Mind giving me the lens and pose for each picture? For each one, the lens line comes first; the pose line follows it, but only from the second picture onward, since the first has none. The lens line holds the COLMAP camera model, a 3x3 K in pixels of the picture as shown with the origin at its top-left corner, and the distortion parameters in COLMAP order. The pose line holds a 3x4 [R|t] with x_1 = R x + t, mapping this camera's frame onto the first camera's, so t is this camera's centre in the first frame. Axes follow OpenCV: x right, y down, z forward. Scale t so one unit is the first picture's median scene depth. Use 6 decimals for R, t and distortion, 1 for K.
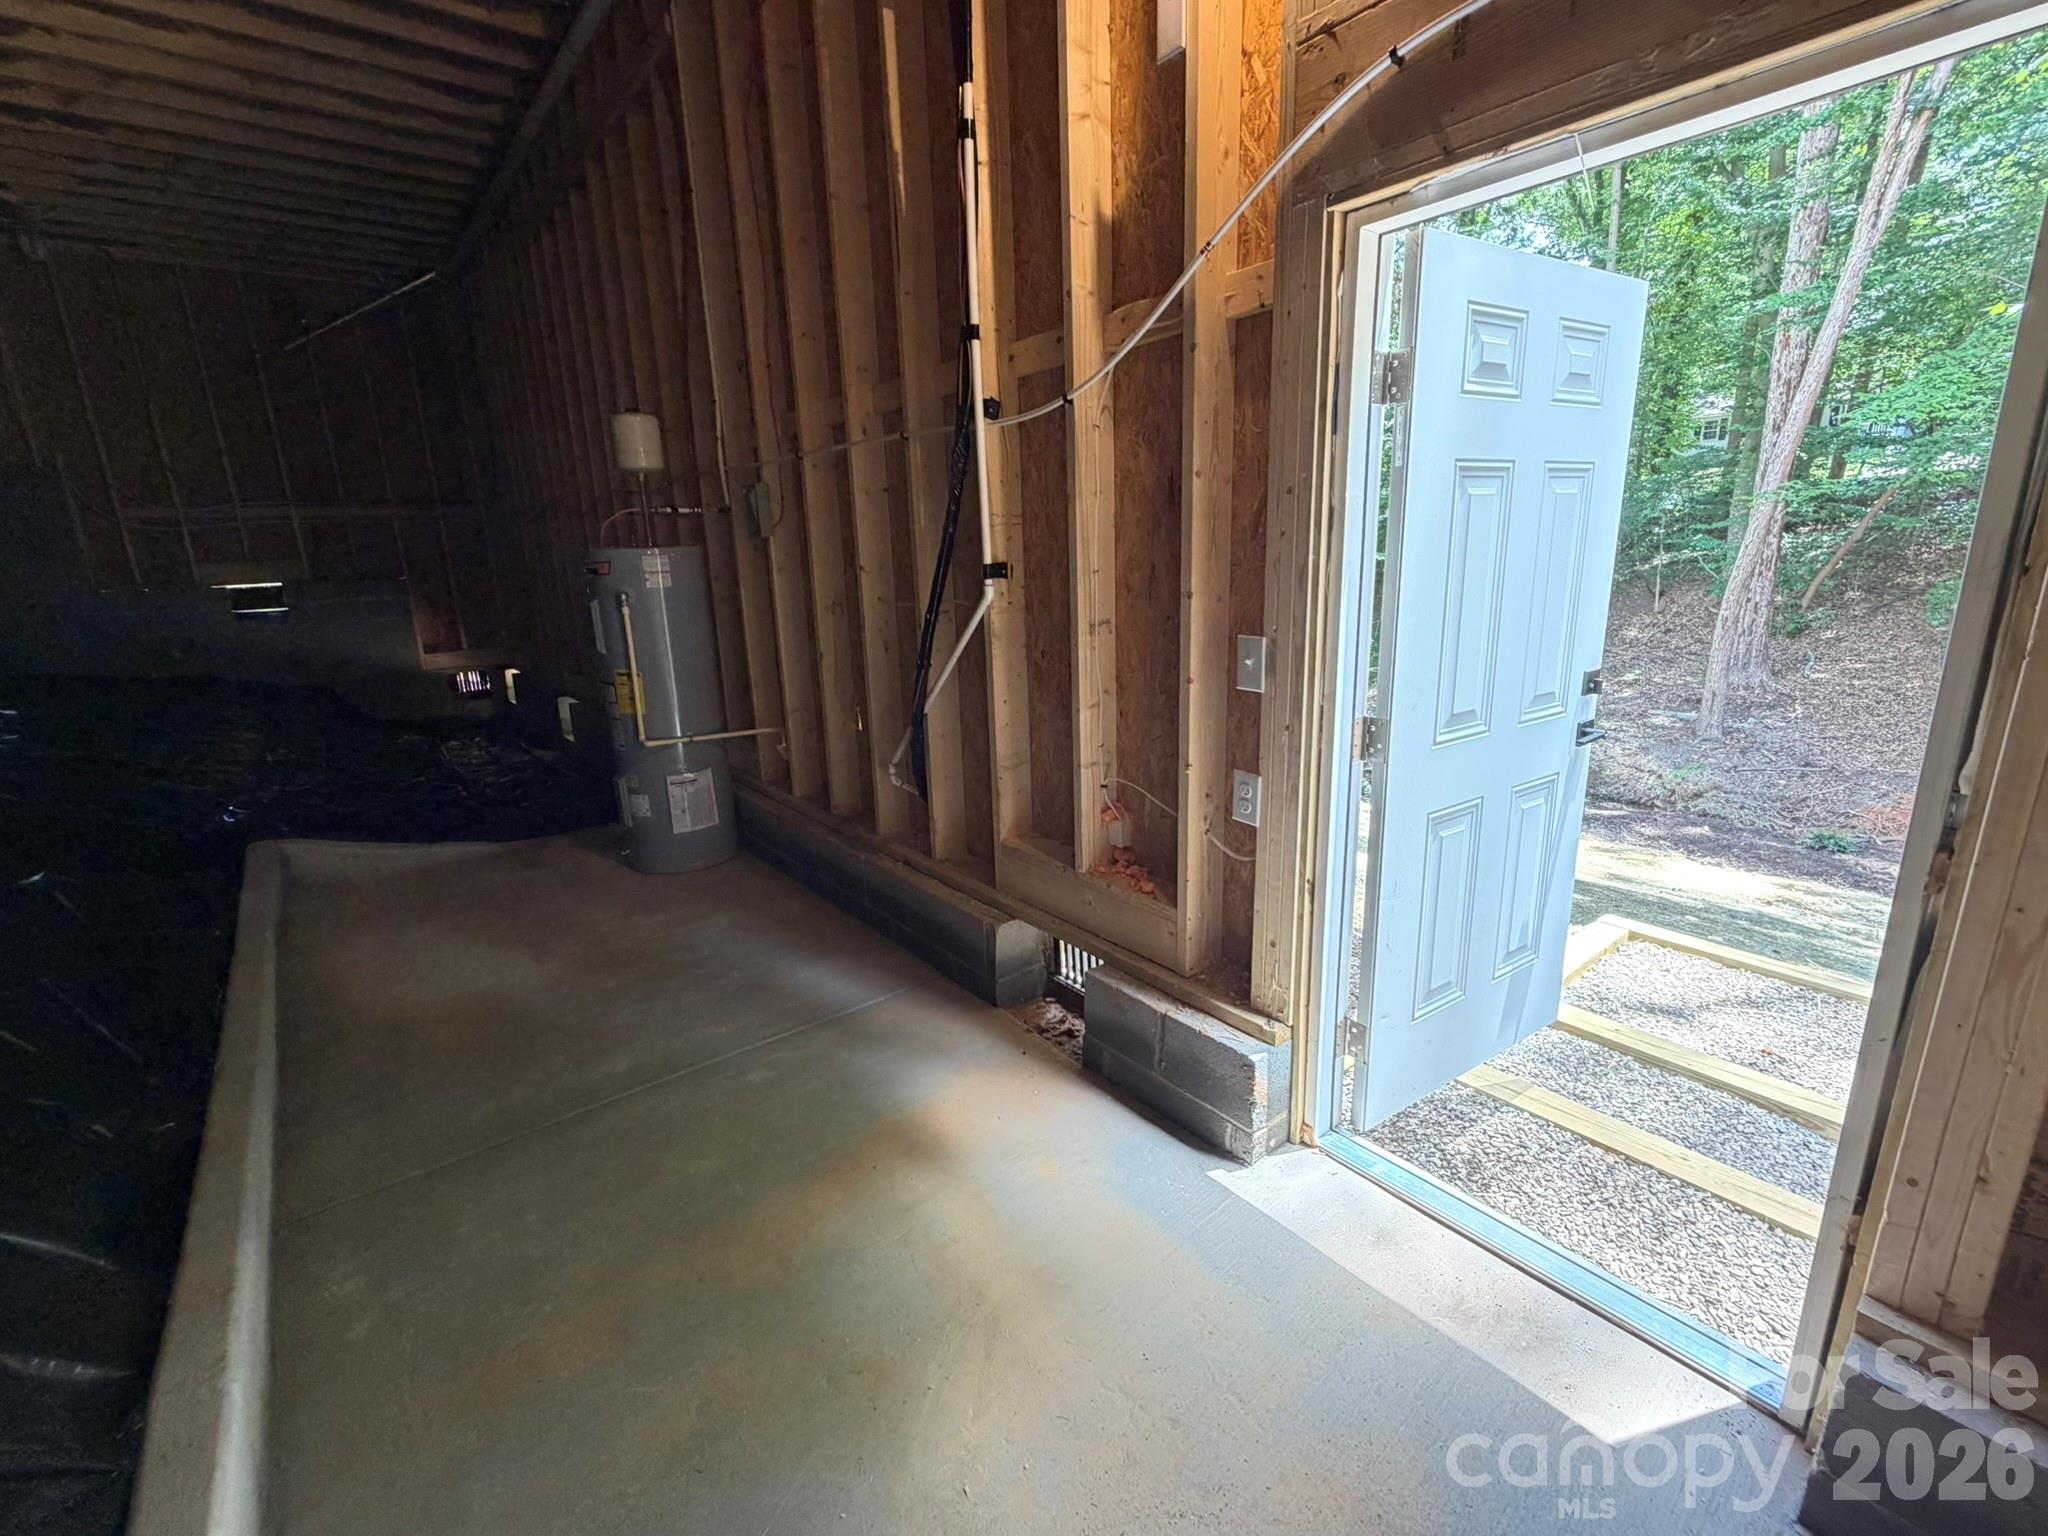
lens RADIAL K [[893.9, 0, 1024.0], [0, 893.9, 768.0], [0, 0, 1]] dist [-0.000278, -0.000551]
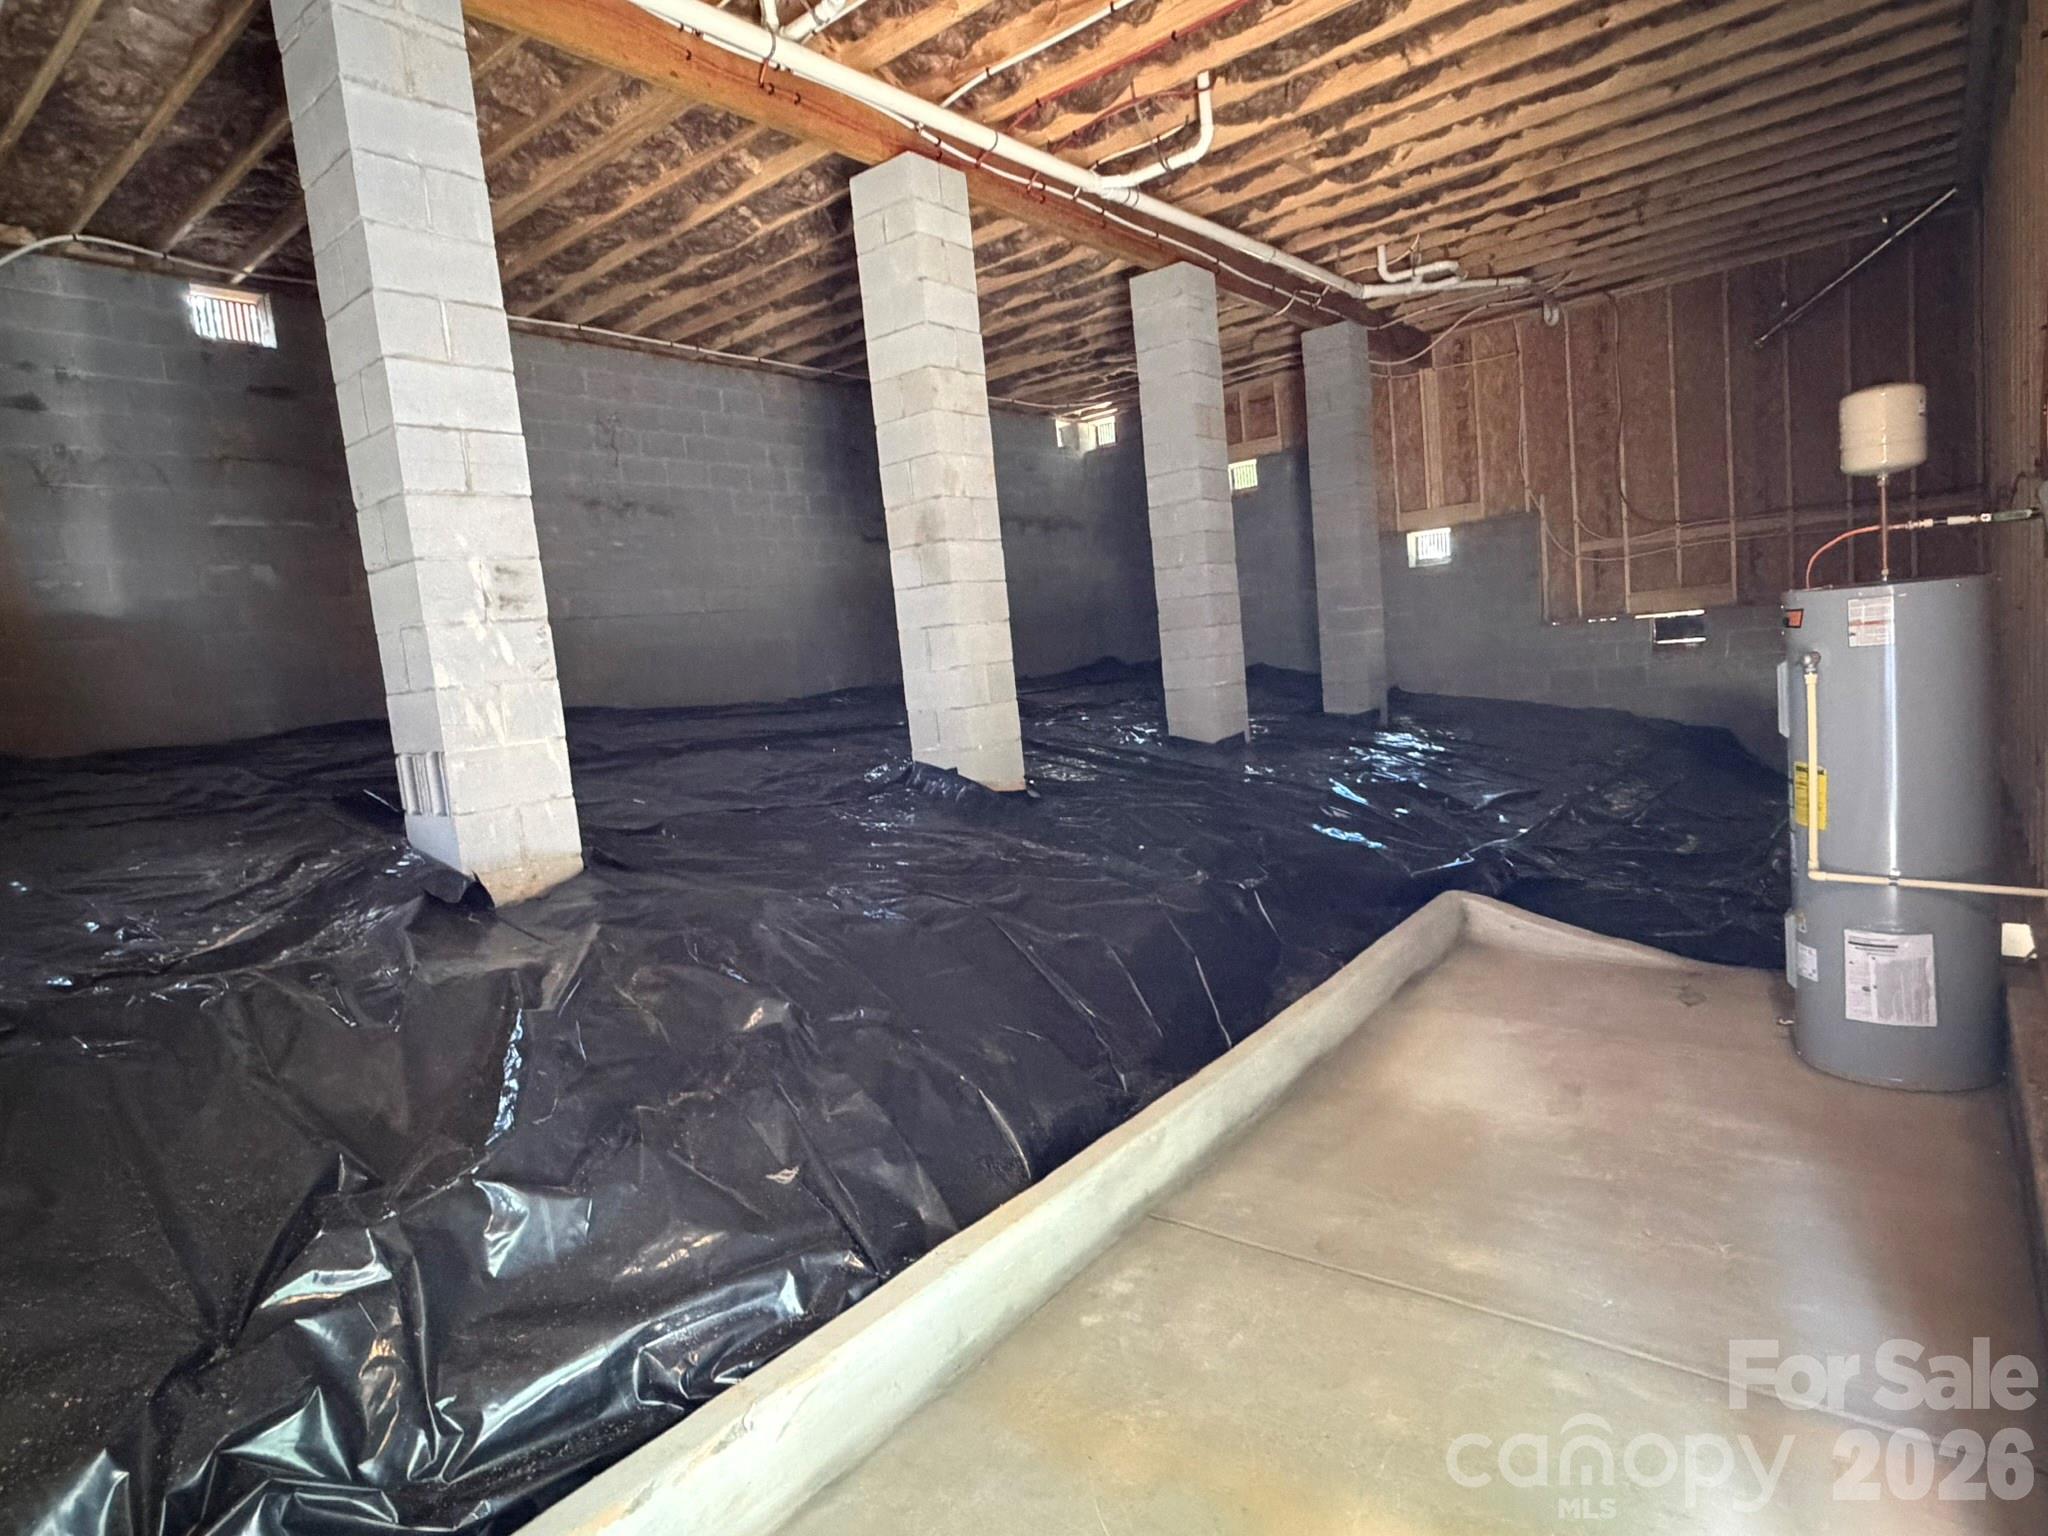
lens RADIAL K [[1126.7, 0, 1021.2], [0, 1126.7, 760.9], [0, 0, 1]] dist [0.003651, 0.000448]
pose [[0.219593, 0.108634, -0.969524, 0.253266], [-0.153746, 0.985216, 0.075570, -0.080827], [0.963401, 0.132466, 0.233048, 0.206284]]
